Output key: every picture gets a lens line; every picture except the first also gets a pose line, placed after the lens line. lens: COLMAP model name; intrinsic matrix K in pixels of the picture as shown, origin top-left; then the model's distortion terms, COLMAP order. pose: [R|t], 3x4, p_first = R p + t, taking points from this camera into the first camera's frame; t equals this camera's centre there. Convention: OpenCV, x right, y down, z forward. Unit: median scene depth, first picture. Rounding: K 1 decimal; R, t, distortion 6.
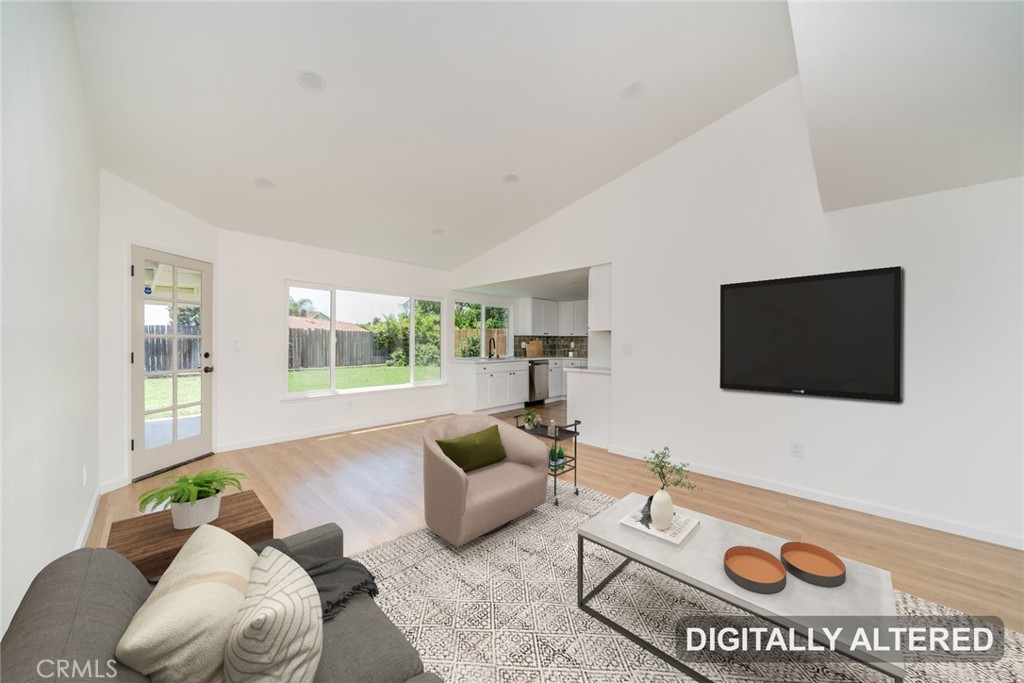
lens RADIAL K [[347.5, 0, 512.6], [0, 347.5, 342.9], [0, 0, 1]] dist [-0.007804, -0.000161]
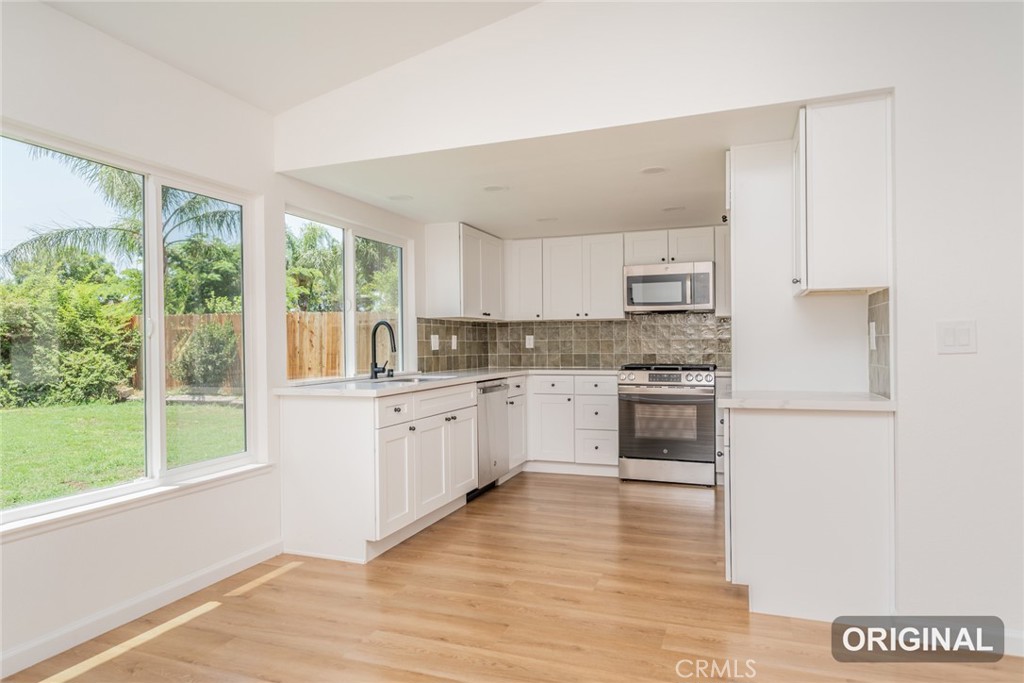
lens RADIAL K [[622.5, 0, 511.5], [0, 622.5, 341.5], [0, 0, 1]] dist [-0.002468, -0.000144]
pose [[0.921109, -0.011671, 0.389131, -0.072581], [0.014510, 0.999885, -0.004358, 0.004201], [-0.389035, 0.009661, 0.921172, 0.137276]]
